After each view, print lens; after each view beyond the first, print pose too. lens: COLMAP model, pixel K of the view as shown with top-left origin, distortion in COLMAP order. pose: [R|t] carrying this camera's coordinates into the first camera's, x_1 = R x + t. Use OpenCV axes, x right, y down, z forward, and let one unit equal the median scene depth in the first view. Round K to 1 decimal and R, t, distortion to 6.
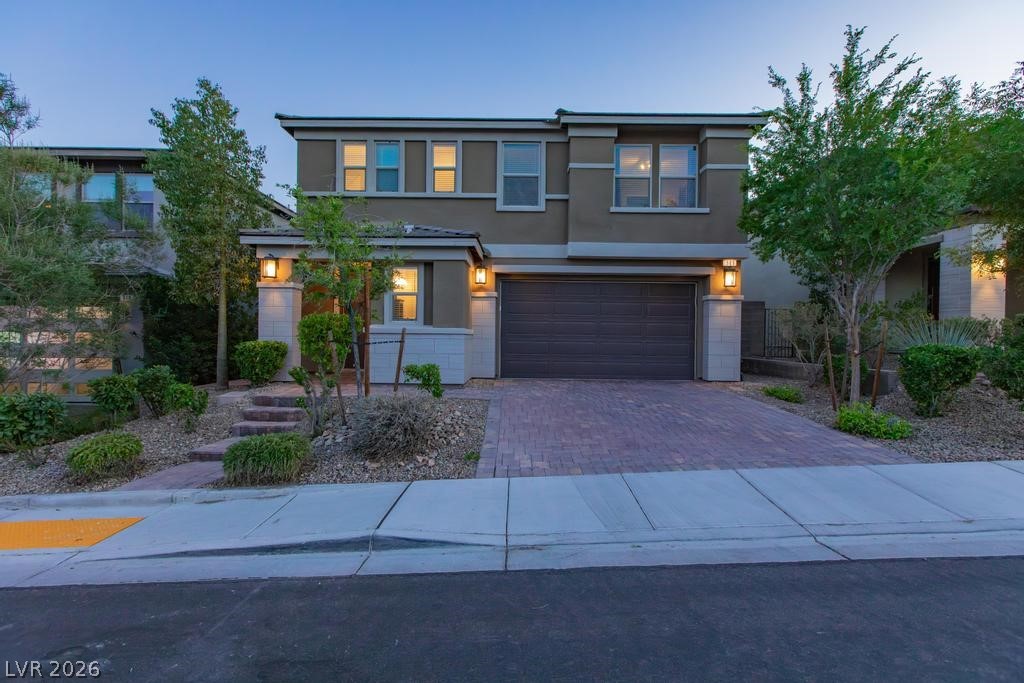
lens RADIAL K [[465.3, 0, 508.6], [0, 465.3, 341.2], [0, 0, 1]] dist [0.002887, -0.000544]
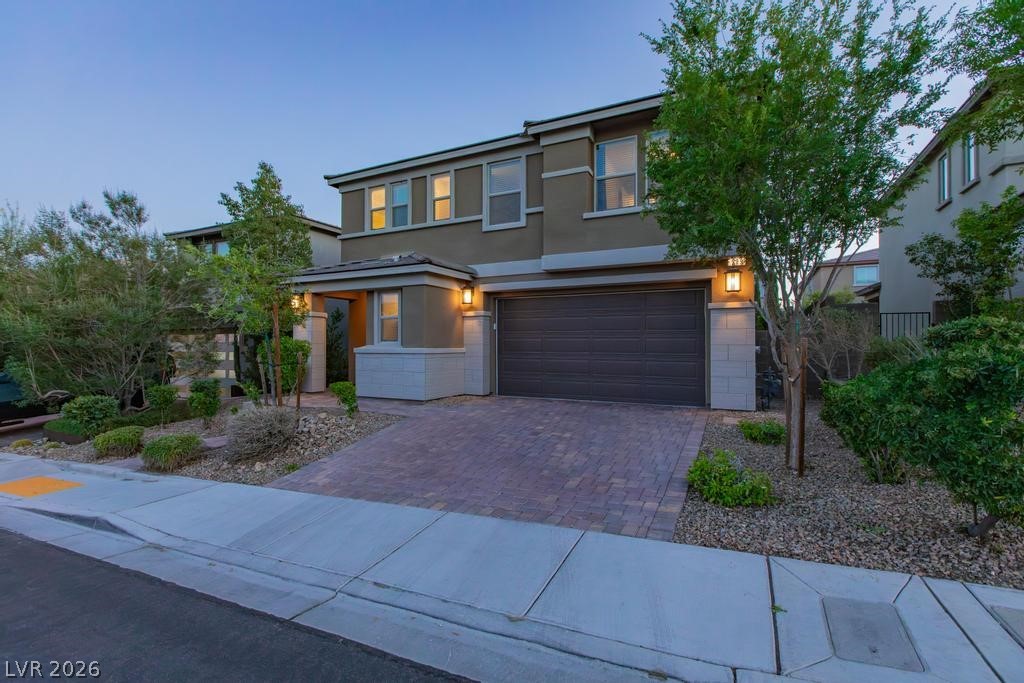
lens RADIAL K [[465.3, 0, 508.6], [0, 465.3, 341.2], [0, 0, 1]] dist [0.002887, -0.000544]
pose [[0.894991, -0.015034, -0.445831, 0.482991], [0.006500, 0.999765, -0.020665, -0.017932], [0.446037, 0.015597, 0.894879, 0.114430]]
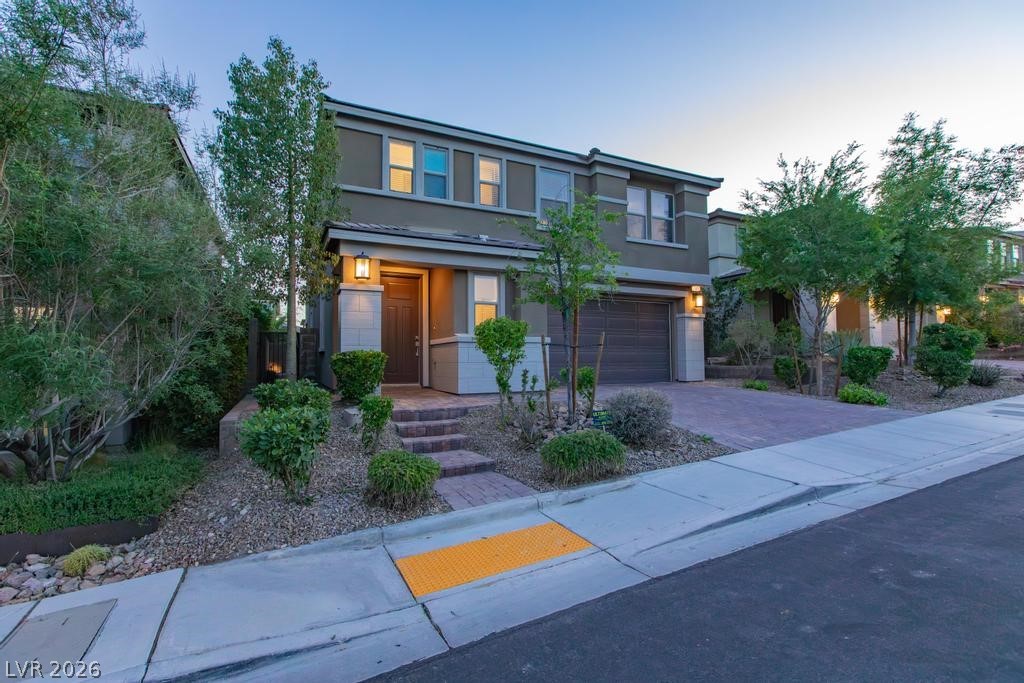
lens RADIAL K [[468.5, 0, 512.0], [0, 468.5, 341.5], [0, 0, 1]] dist [0.001575, 0.000036]
pose [[0.896188, 0.000365, 0.443675, -0.560575], [0.019430, 0.999008, -0.040068, 0.020076], [-0.443249, 0.044529, 0.895292, 0.071742]]
